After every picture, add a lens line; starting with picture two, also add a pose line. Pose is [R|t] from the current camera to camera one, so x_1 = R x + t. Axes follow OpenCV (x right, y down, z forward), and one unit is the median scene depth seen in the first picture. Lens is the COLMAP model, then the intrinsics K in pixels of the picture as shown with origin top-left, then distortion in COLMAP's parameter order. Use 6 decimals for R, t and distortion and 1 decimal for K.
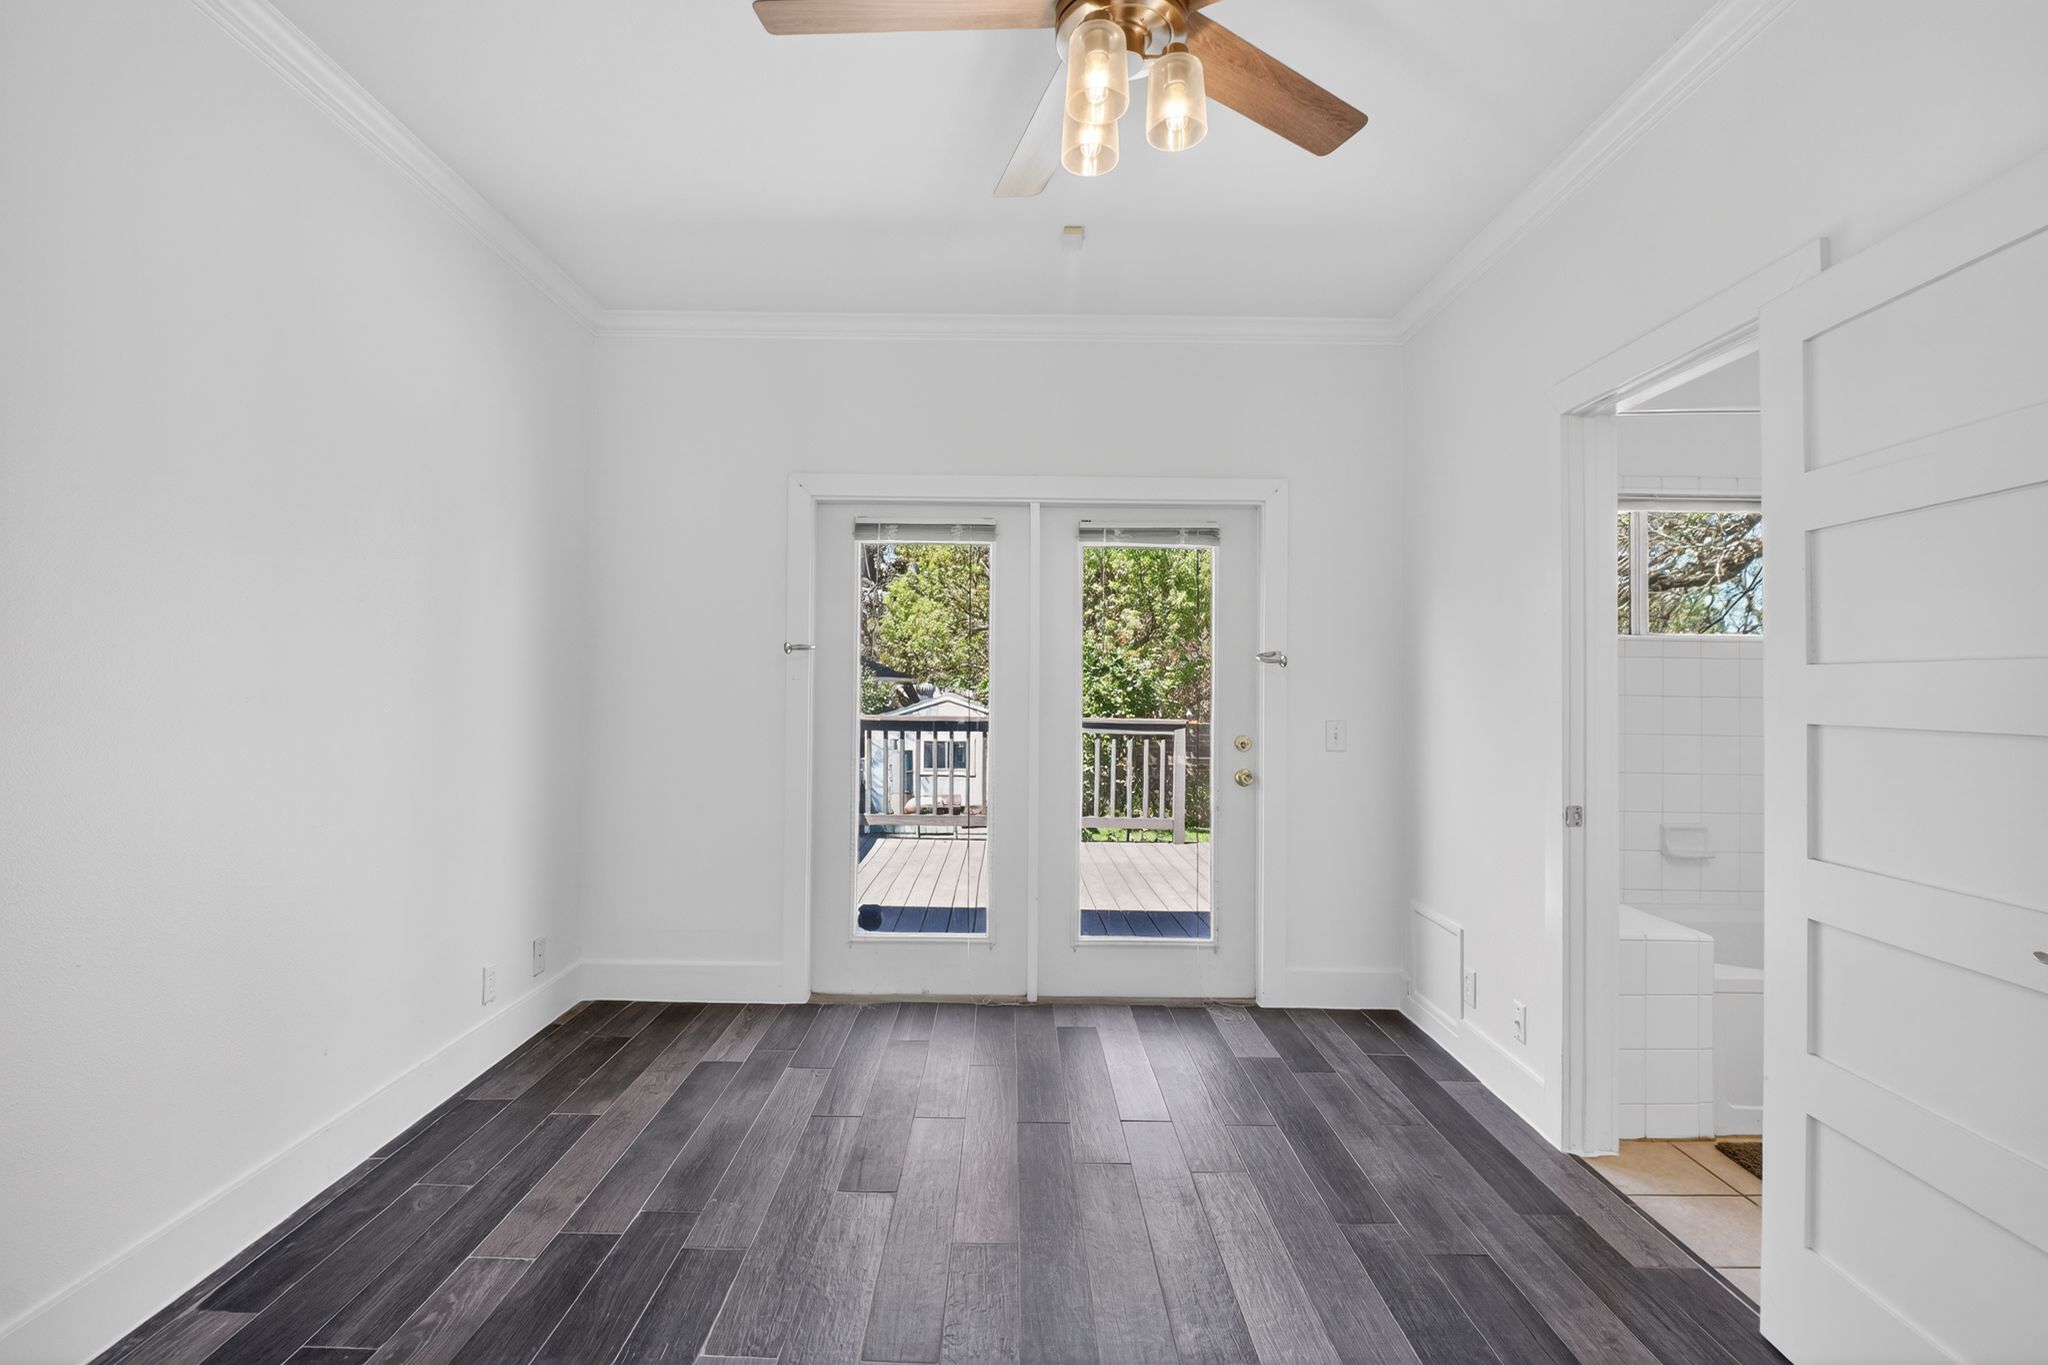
lens RADIAL K [[957.2, 0, 1015.0], [0, 957.2, 685.1], [0, 0, 1]] dist [-0.017832, -0.001872]
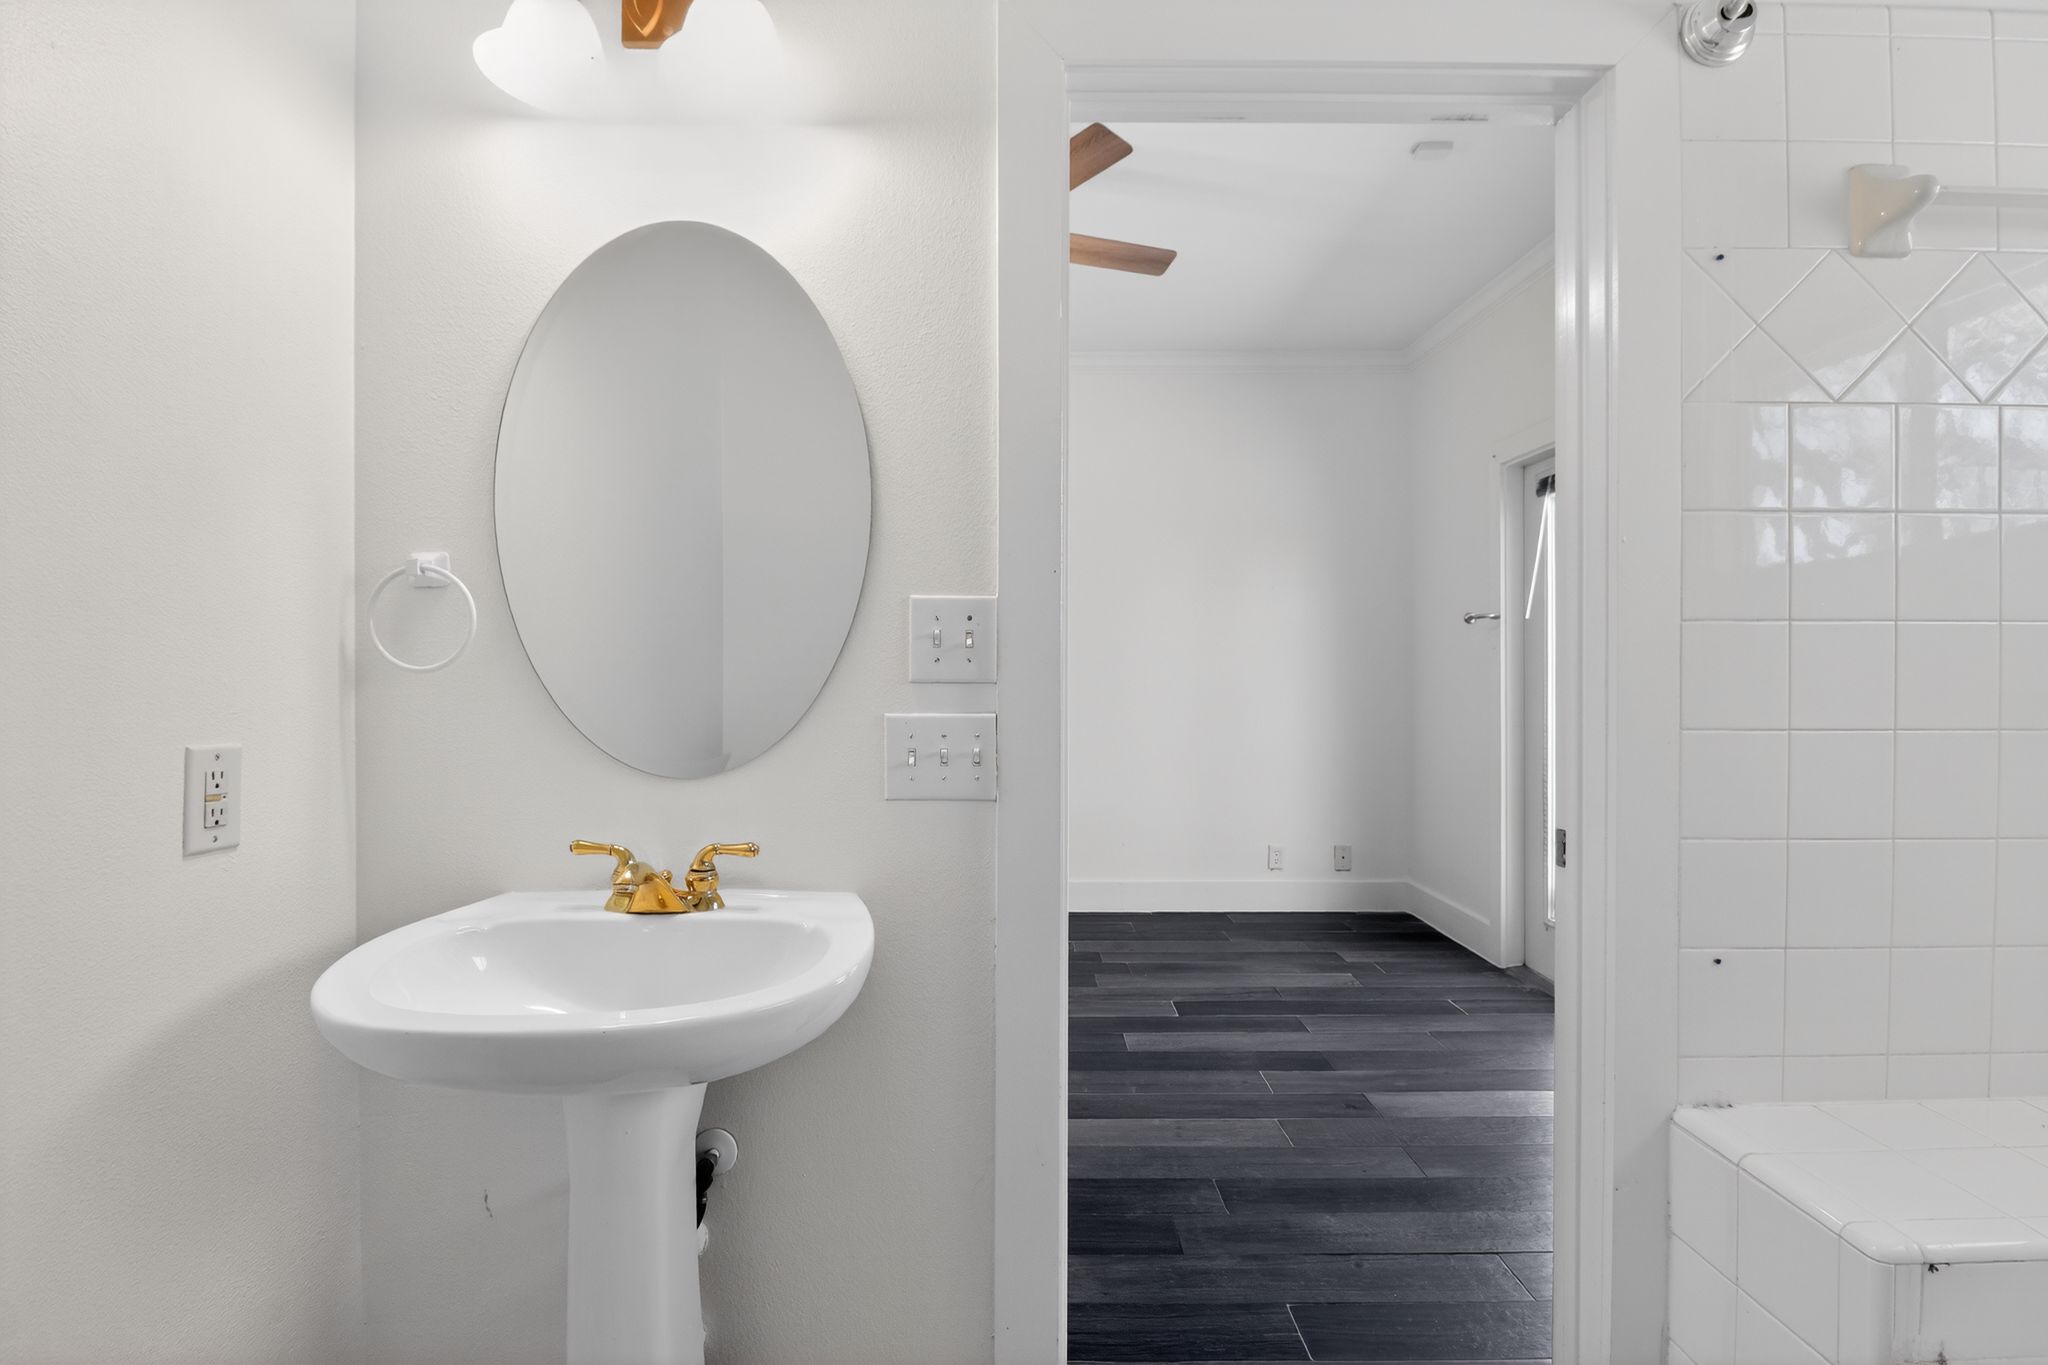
lens RADIAL K [[957.2, 0, 1020.3], [0, 957.2, 681.2], [0, 0, 1]] dist [-0.017832, -0.001872]
pose [[0.022529, -0.005953, -0.999728, 0.802209], [0.000829, 0.999982, -0.005936, 0.035489], [0.999746, -0.000695, 0.022534, 0.470731]]
